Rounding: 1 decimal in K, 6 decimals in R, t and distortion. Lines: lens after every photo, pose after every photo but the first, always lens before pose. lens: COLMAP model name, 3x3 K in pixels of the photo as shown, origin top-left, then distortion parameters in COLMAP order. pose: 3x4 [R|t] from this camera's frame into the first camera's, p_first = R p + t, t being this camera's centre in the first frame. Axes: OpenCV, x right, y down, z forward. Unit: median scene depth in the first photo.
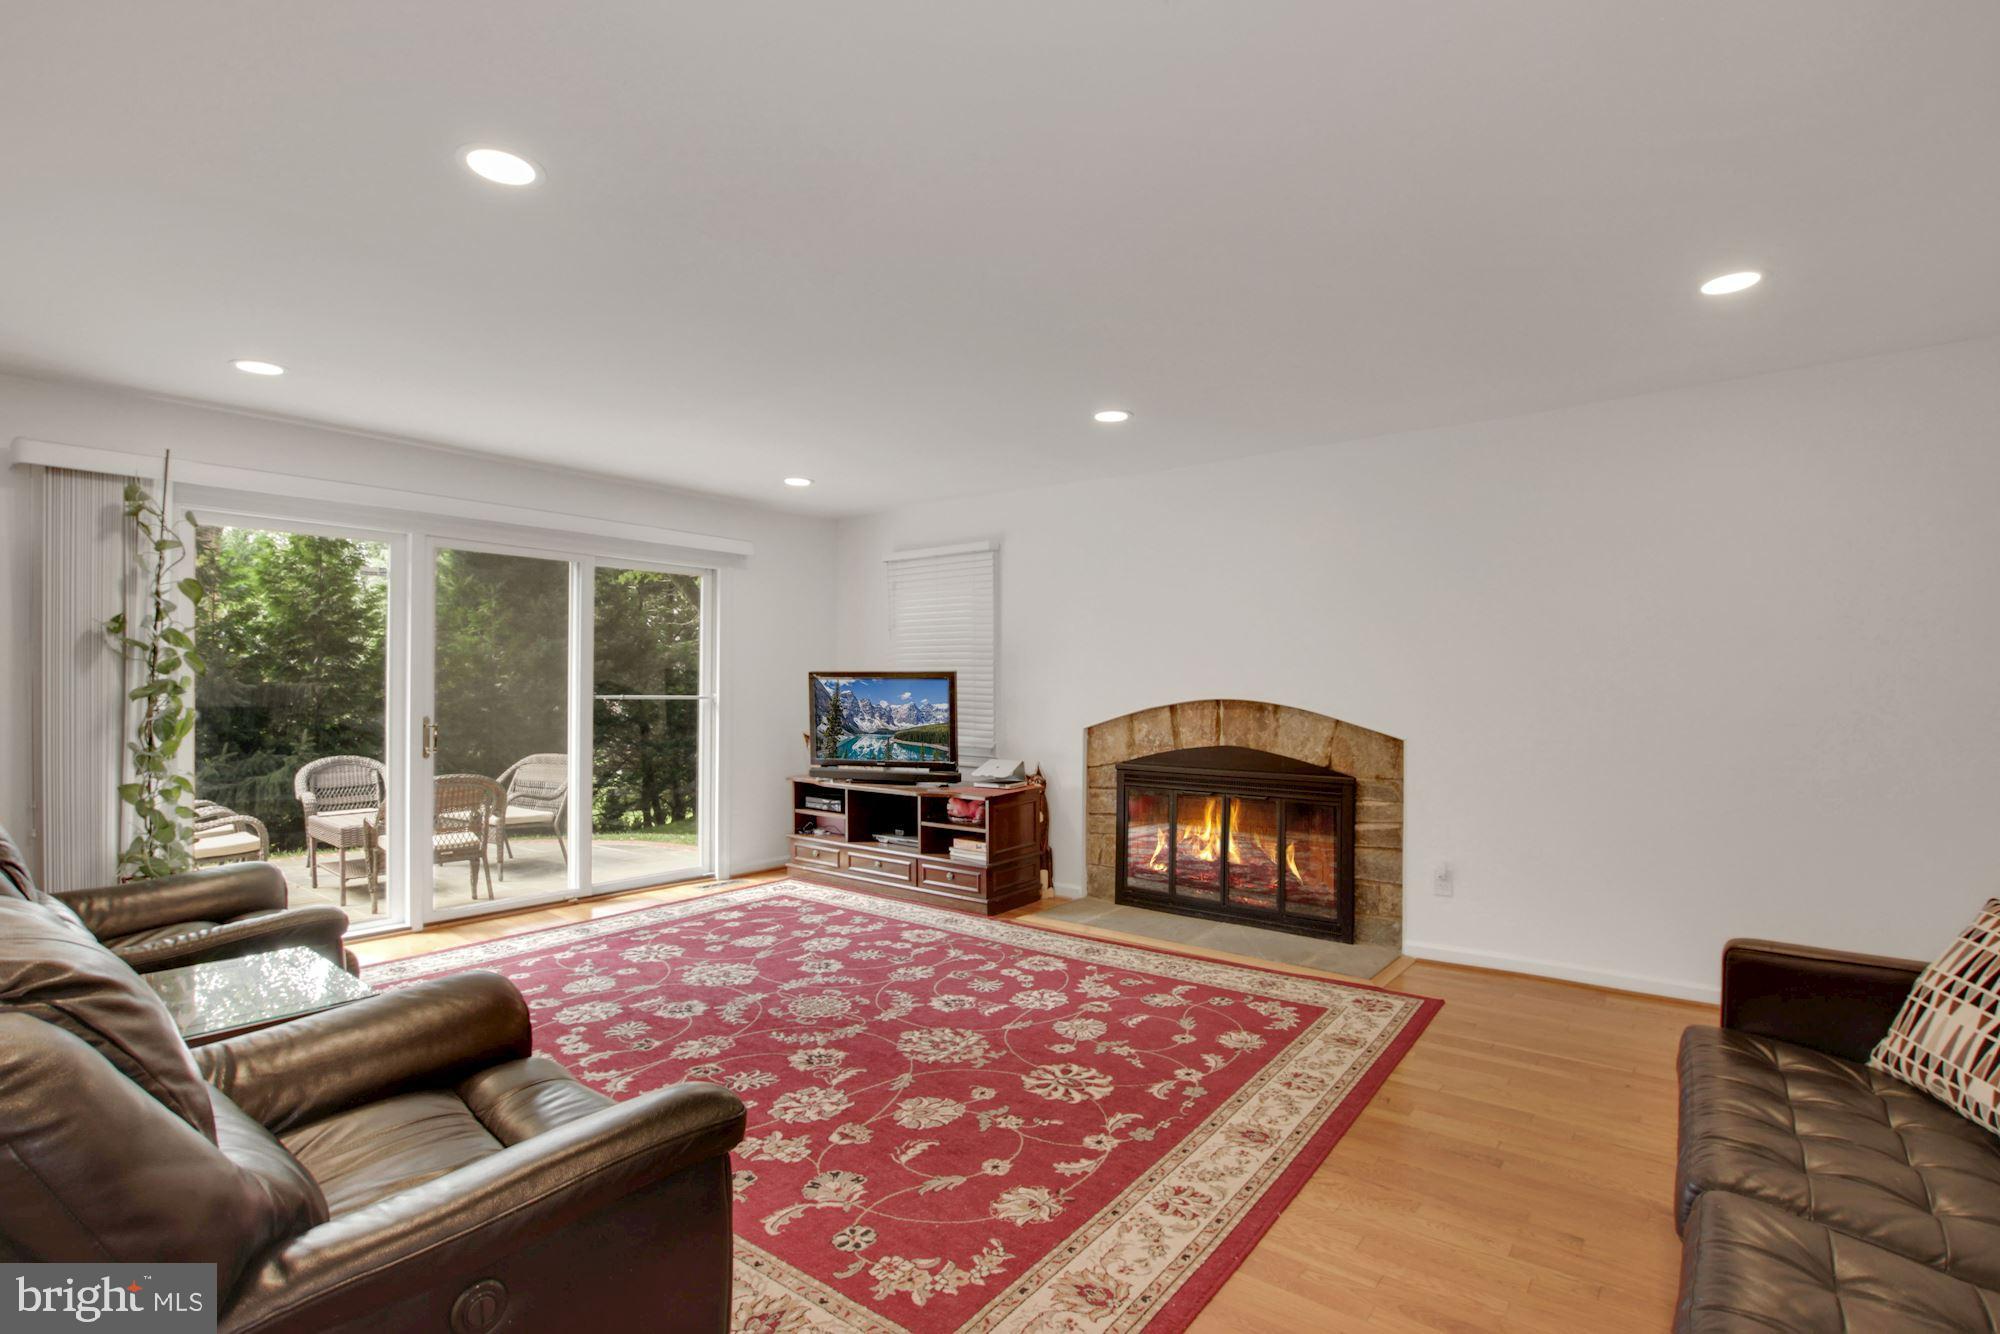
lens RADIAL K [[931.1, 0, 1012.1], [0, 931.1, 672.6], [0, 0, 1]] dist [-0.025172, -0.000025]
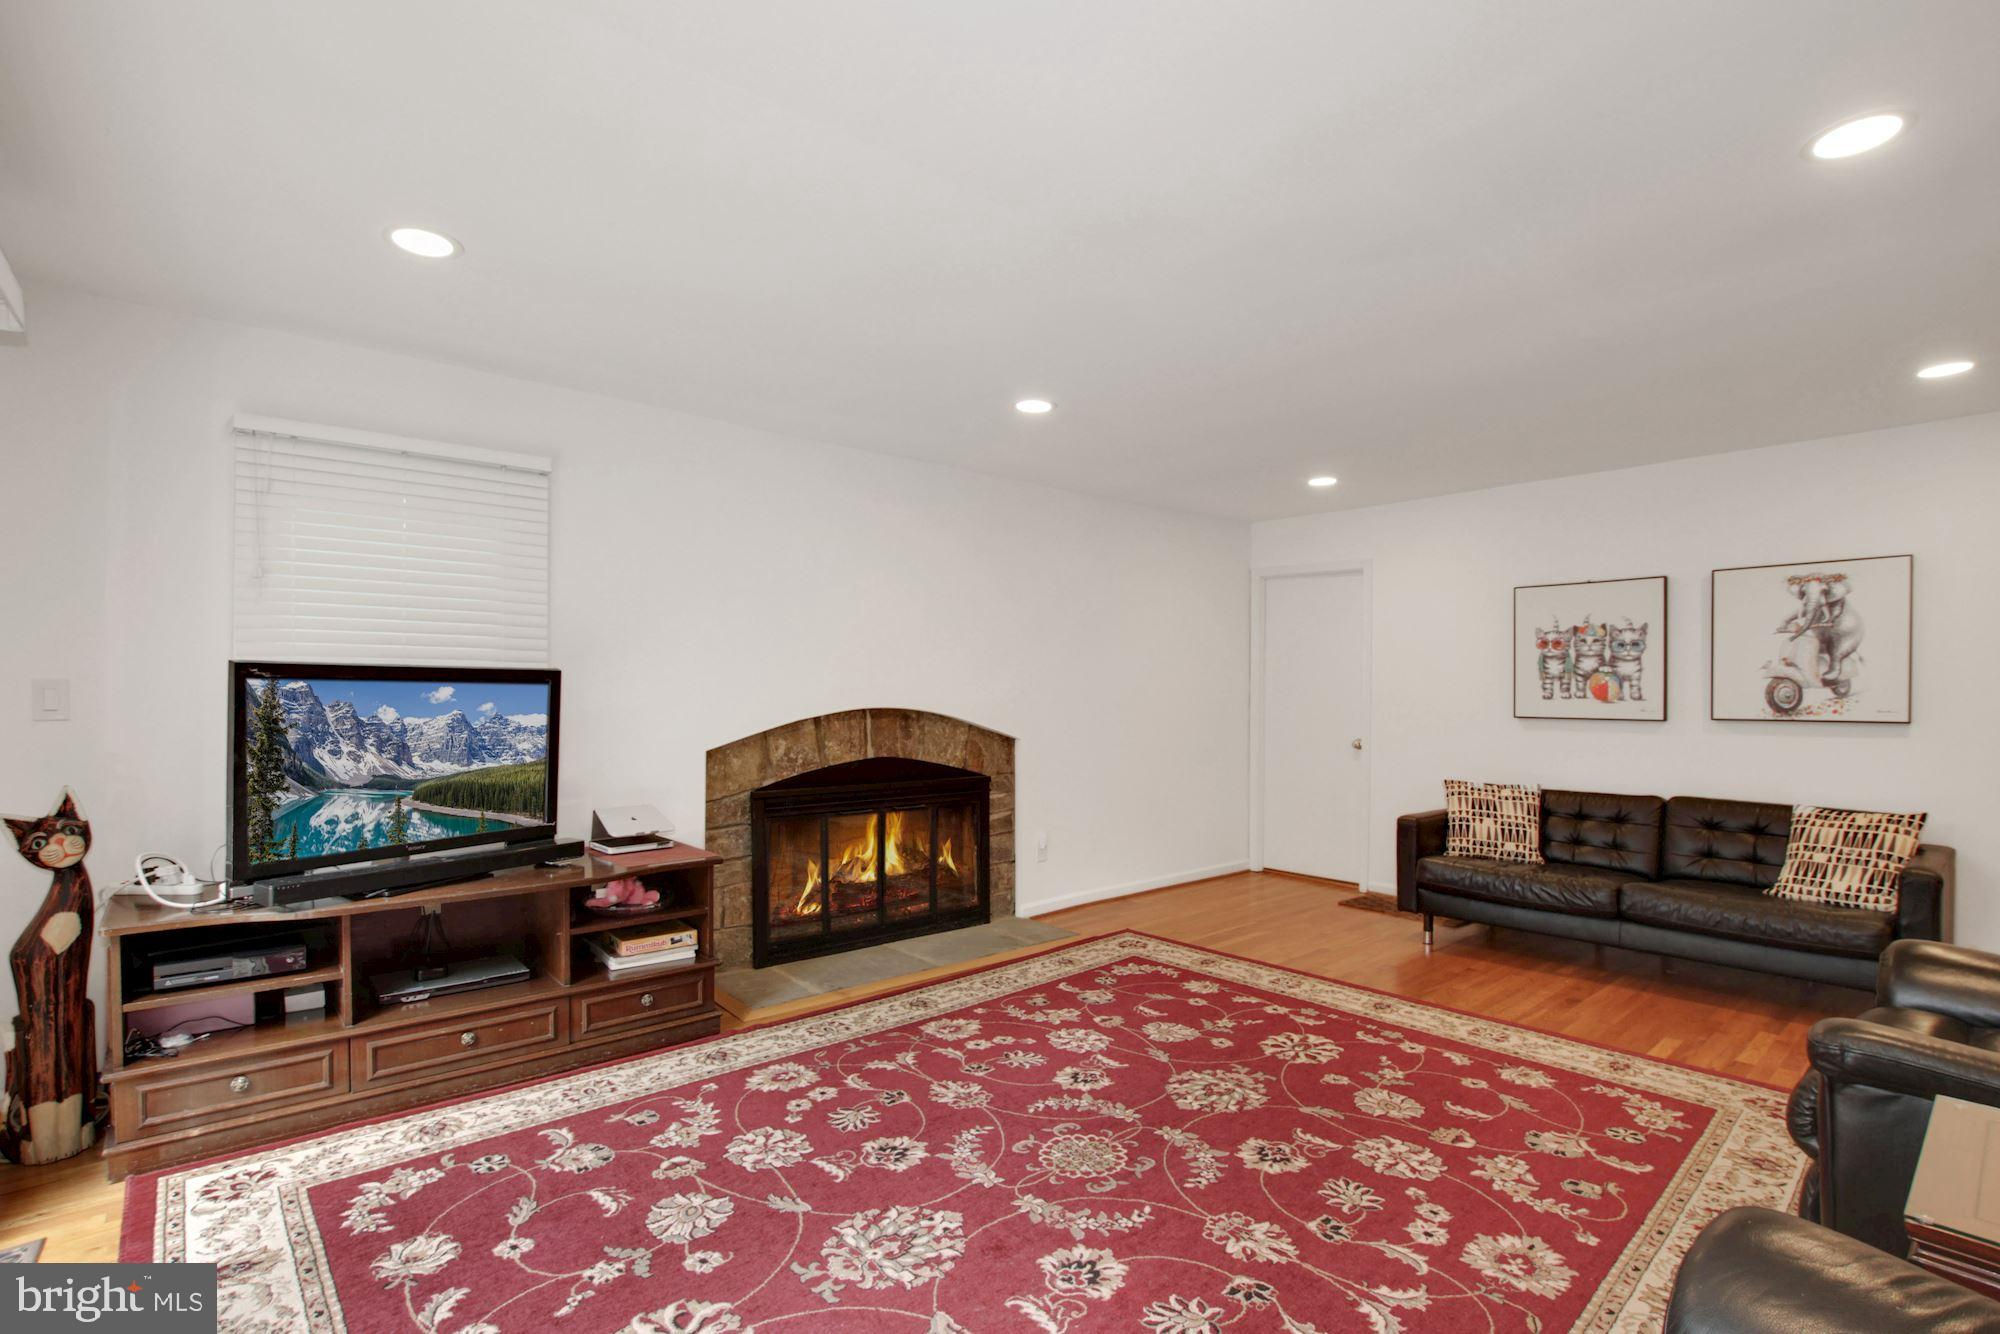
lens RADIAL K [[931.1, 0, 1011.2], [0, 931.1, 675.5], [0, 0, 1]] dist [-0.025172, -0.000025]
pose [[0.185126, 0.017903, 0.982552, -0.765088], [-0.016614, 0.999748, -0.015086, 0.008398], [-0.982574, -0.013531, 0.185377, 0.782058]]
